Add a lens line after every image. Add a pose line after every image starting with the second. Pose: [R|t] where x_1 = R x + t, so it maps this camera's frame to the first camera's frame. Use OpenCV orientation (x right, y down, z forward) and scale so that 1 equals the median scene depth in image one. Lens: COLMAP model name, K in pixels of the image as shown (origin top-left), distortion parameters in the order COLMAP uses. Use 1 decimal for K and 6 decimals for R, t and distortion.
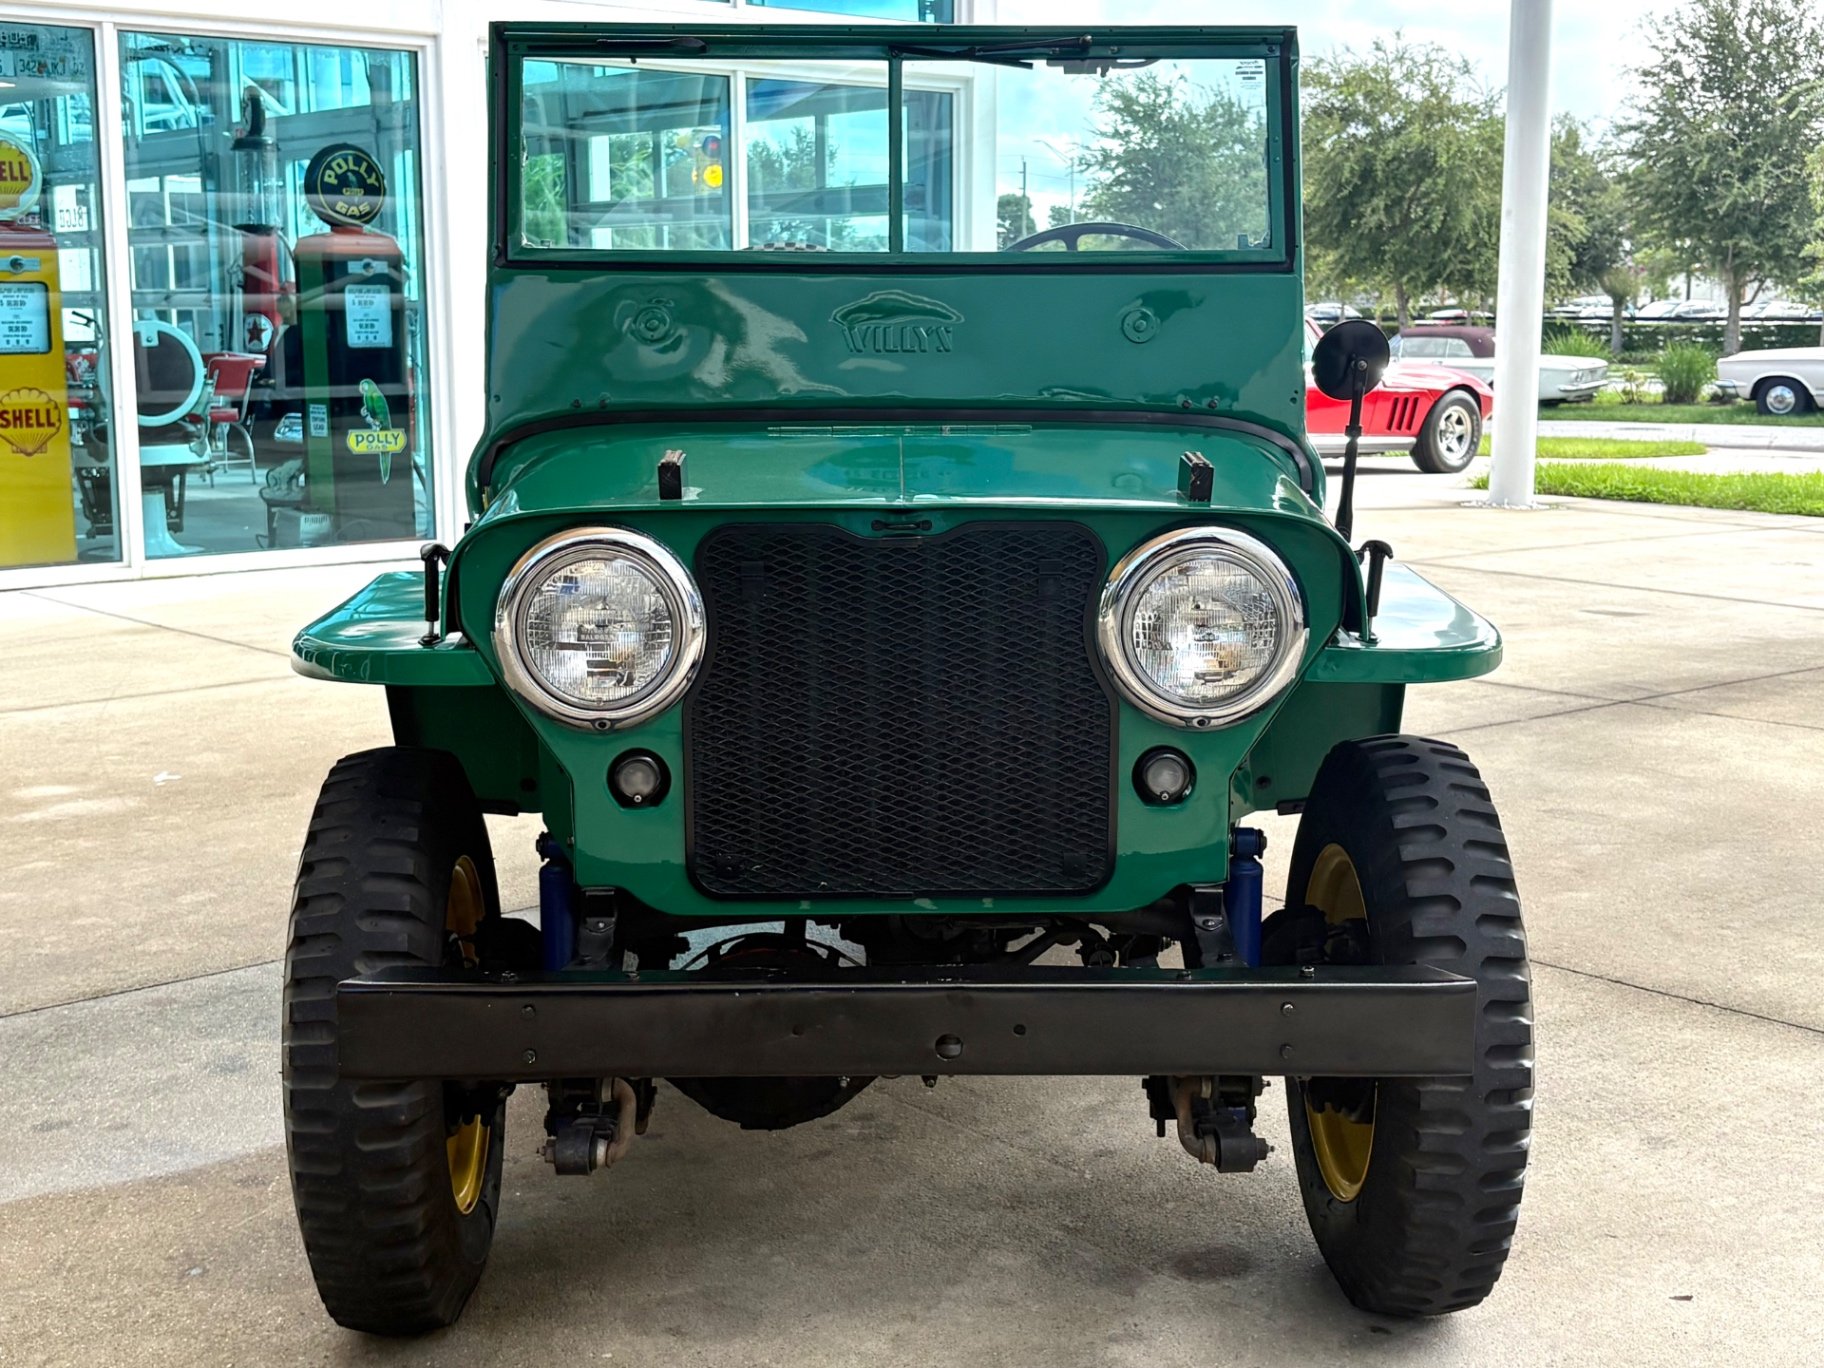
lens RADIAL K [[2372.0, 0, 888.1], [0, 2372.0, 680.1], [0, 0, 1]] dist [0.146234, -0.481034]
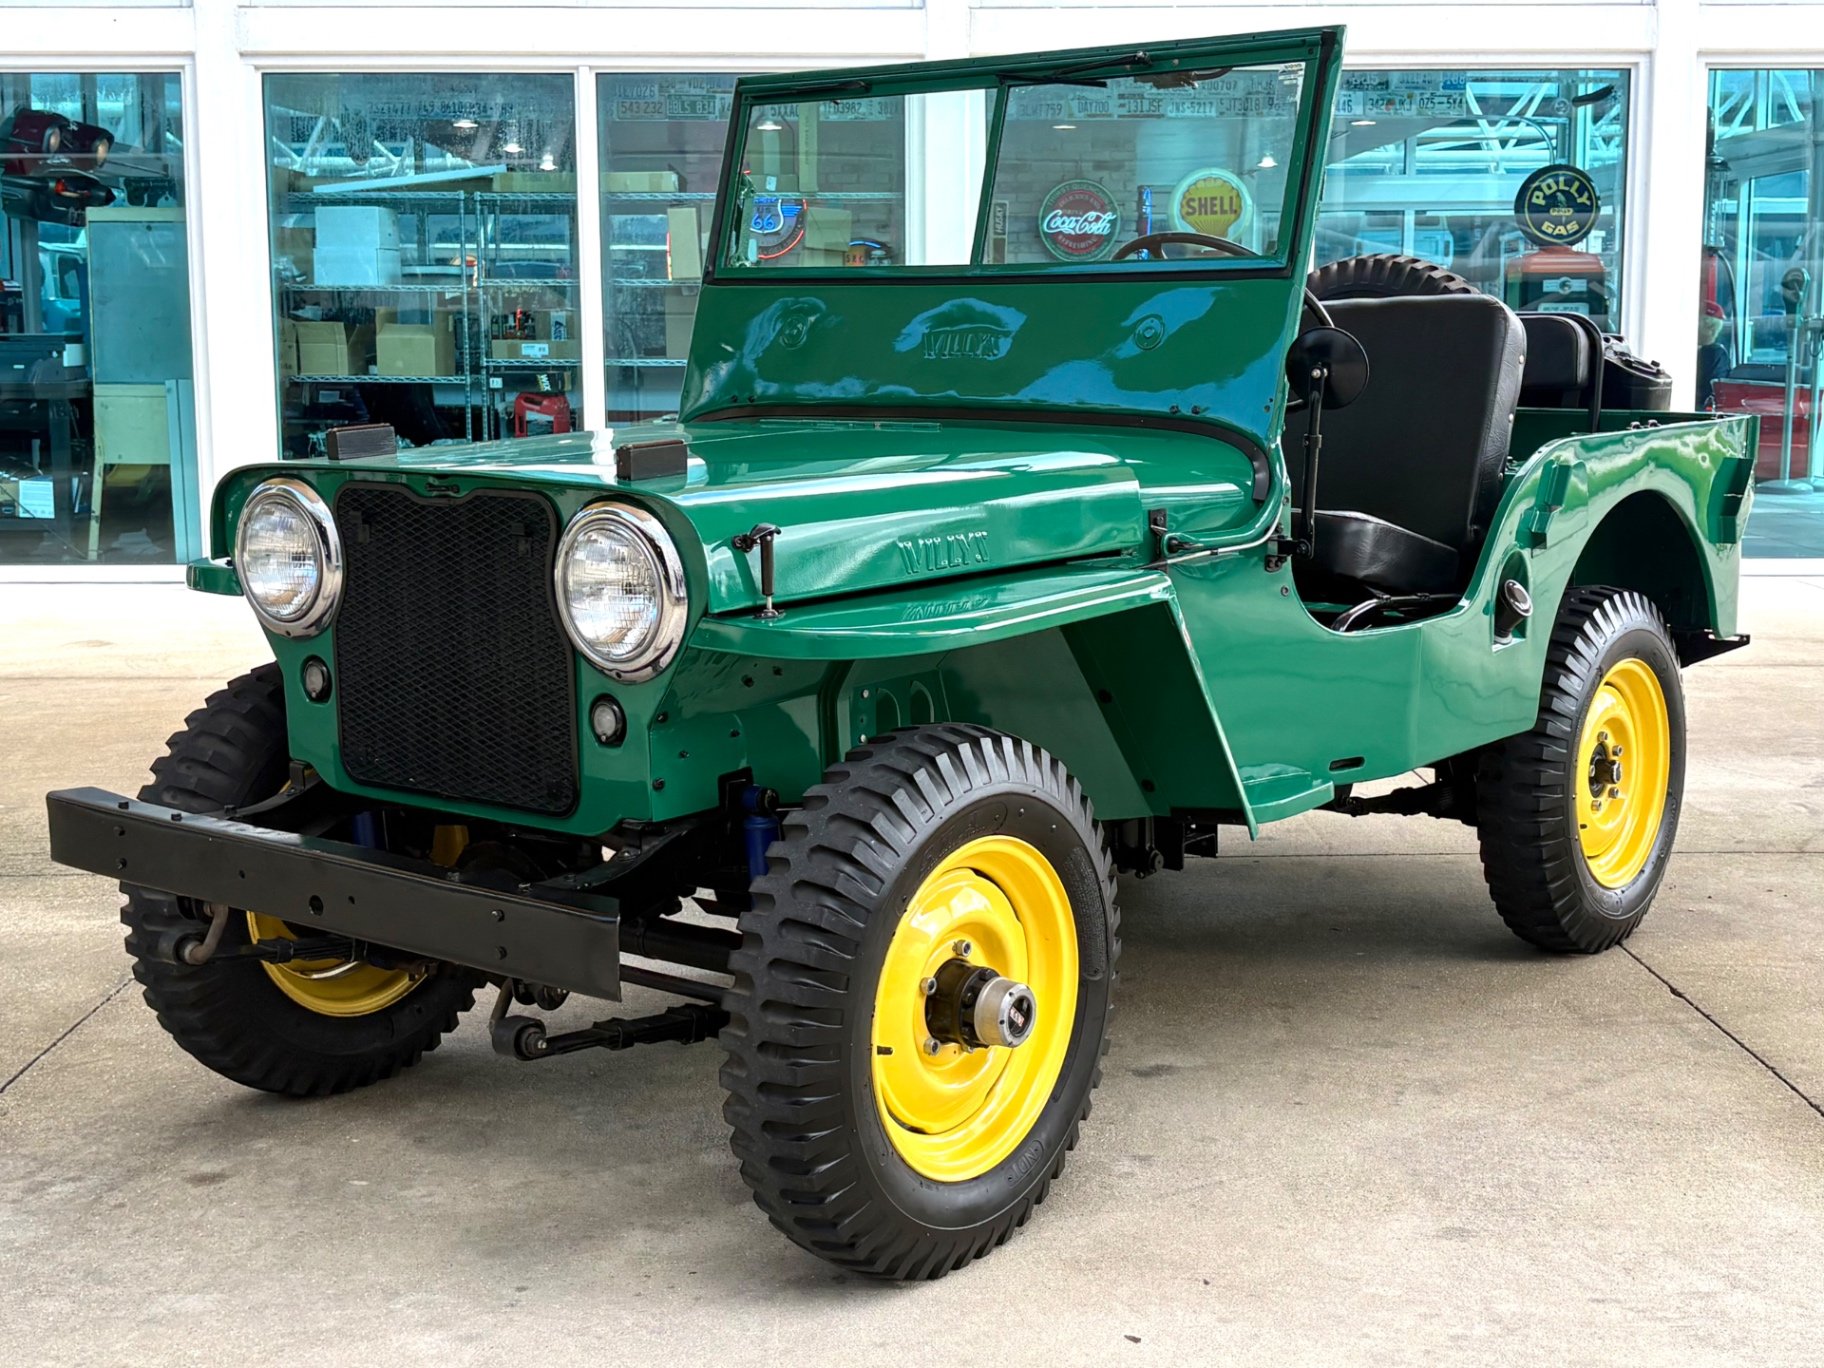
lens RADIAL K [[2378.7, 0, 900.6], [0, 2378.7, 668.0], [0, 0, 1]] dist [0.160630, -0.556248]
pose [[0.767442, 0.091389, -0.634571, 0.674405], [-0.101223, 0.994646, 0.020828, -0.016096], [0.633077, 0.048249, 0.772583, 0.147207]]
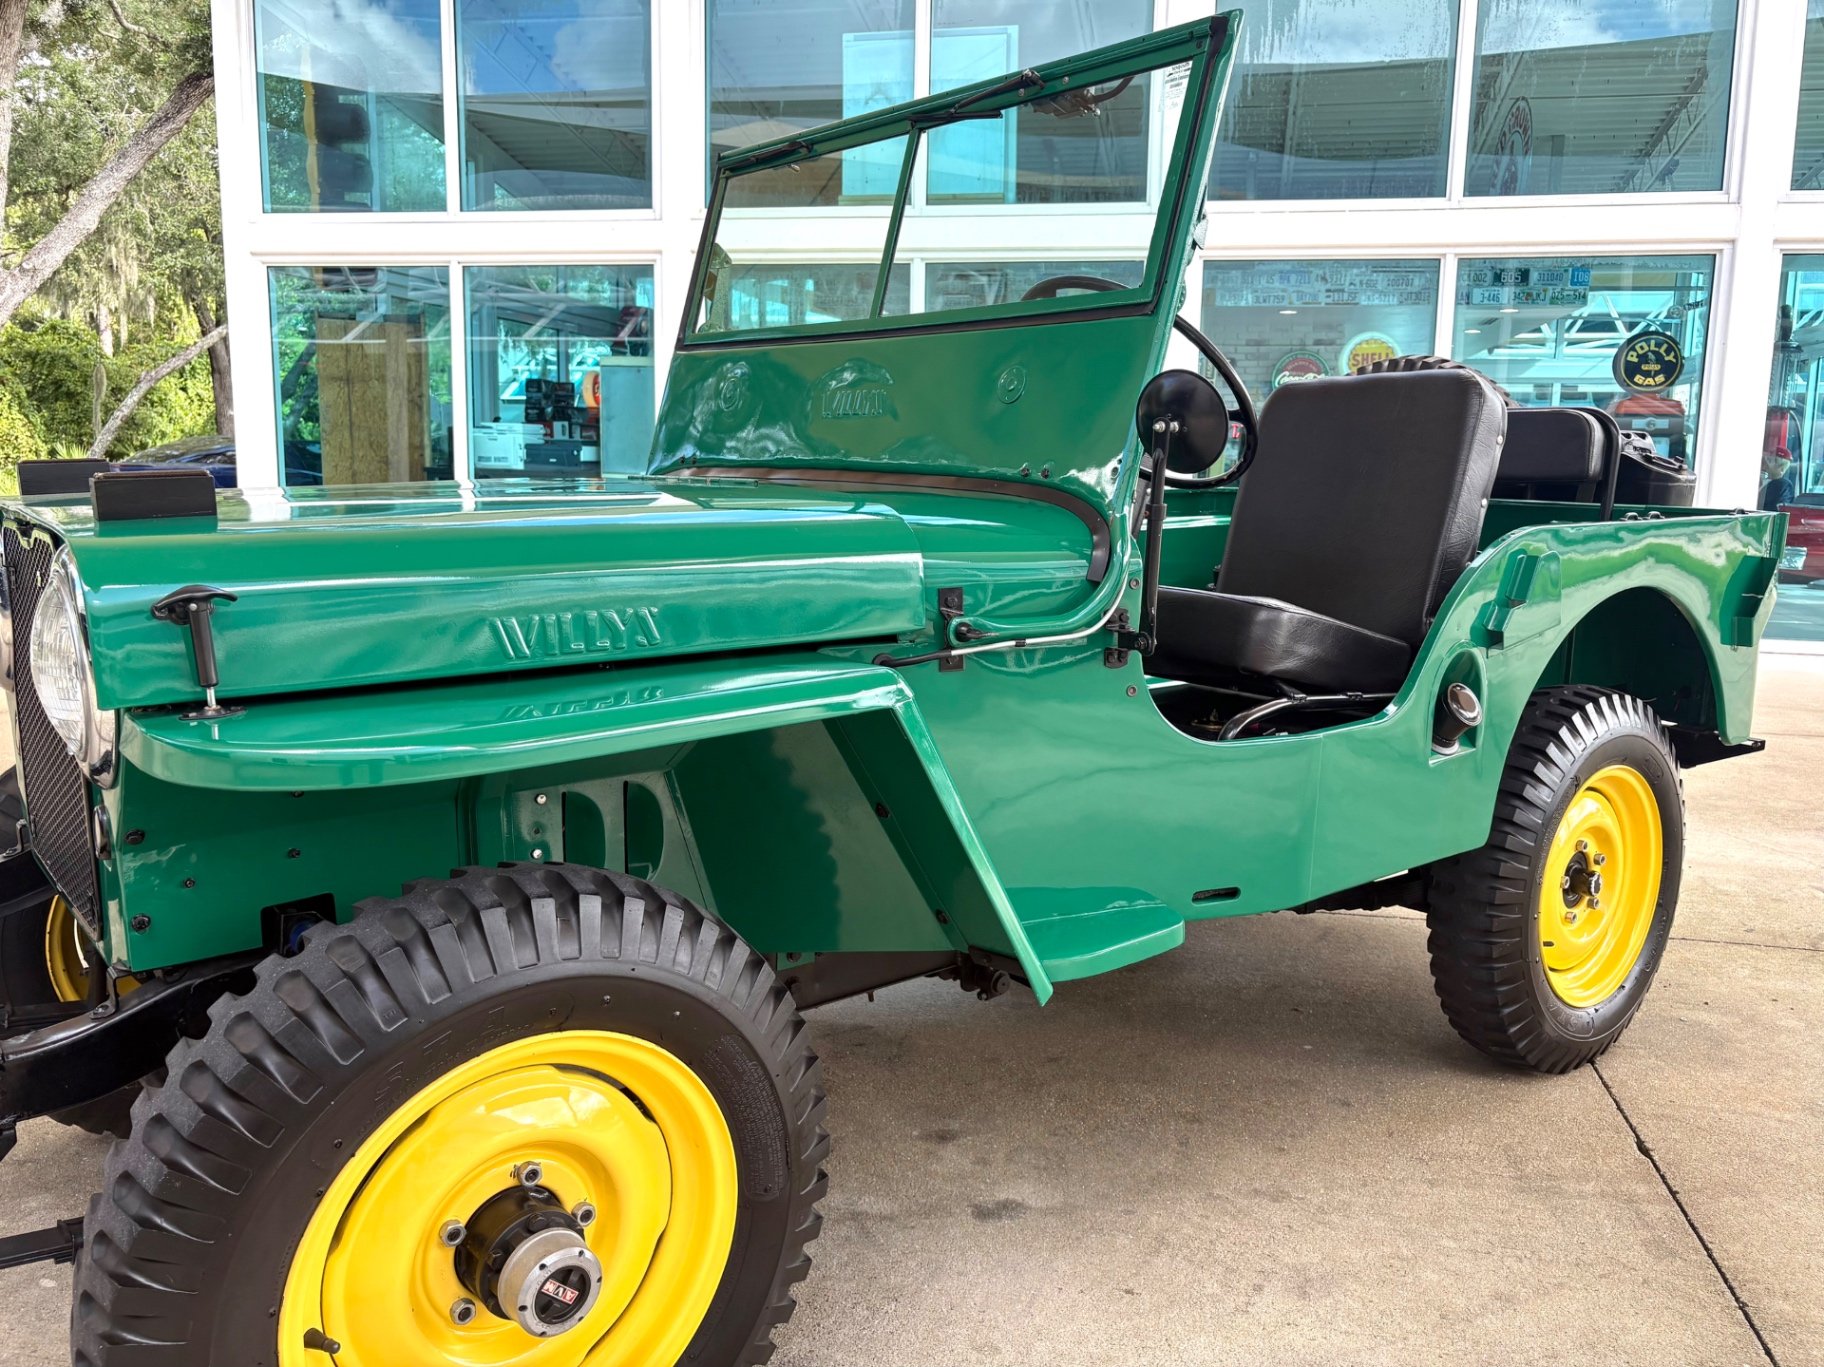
lens RADIAL K [[1438.3, 0, 934.6], [0, 1438.3, 670.5], [0, 0, 1]] dist [-0.008457, 0.057490]
pose [[0.617526, 0.130288, -0.775685, 0.509069], [-0.146052, 0.988029, 0.049682, -0.064357], [0.772872, 0.082610, 0.629162, 0.638728]]
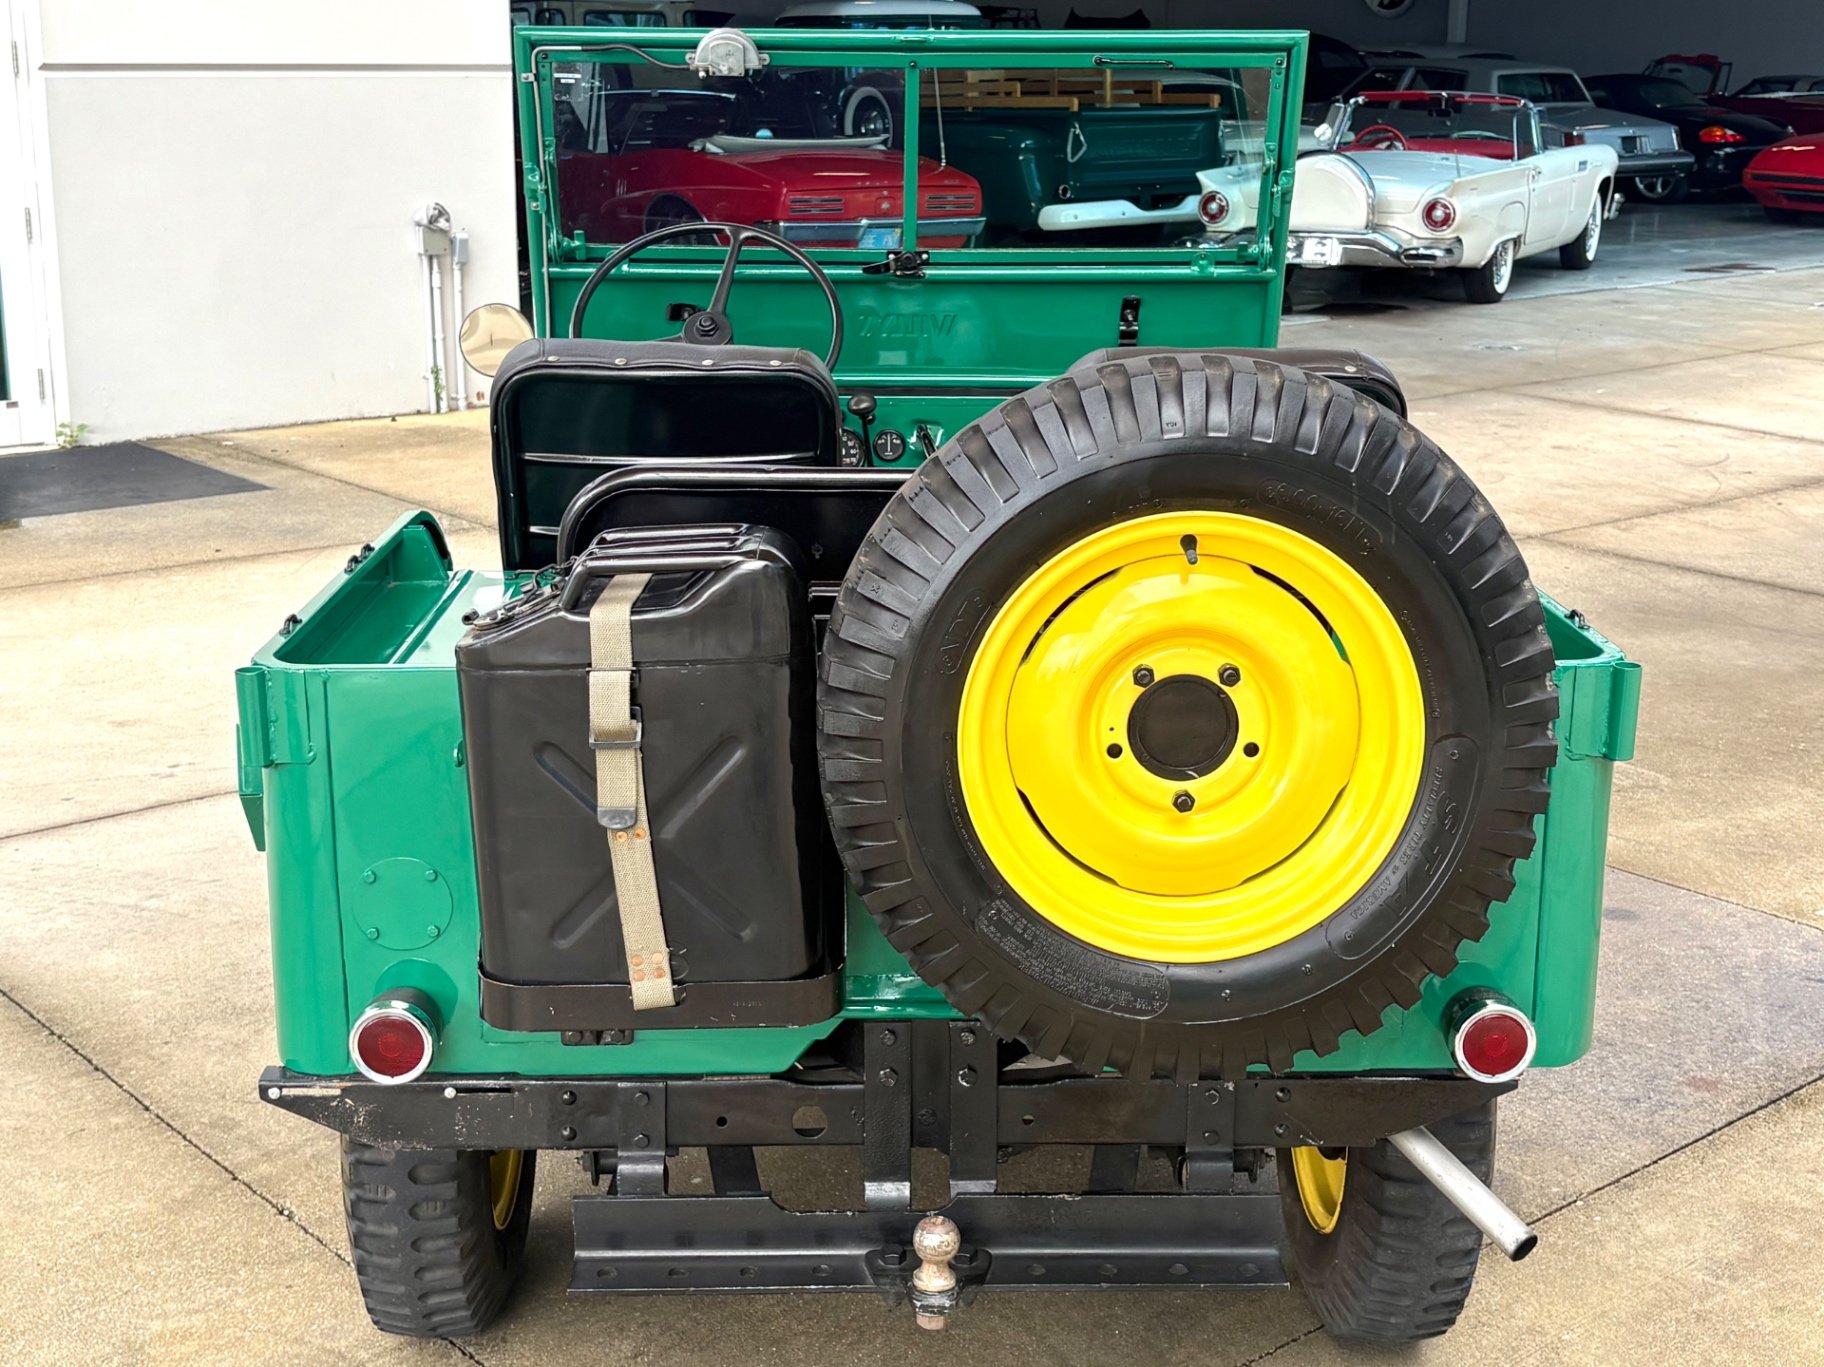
lens RADIAL K [[2378.7, 0, 900.6], [0, 2378.7, 667.5], [0, 0, 1]] dist [0.160630, -0.556248]
pose [[-0.999883, -0.006399, -0.013901, 0.020039], [-0.011483, 0.914191, 0.405121, -0.439375], [0.010116, 0.405233, -0.914157, 2.040855]]
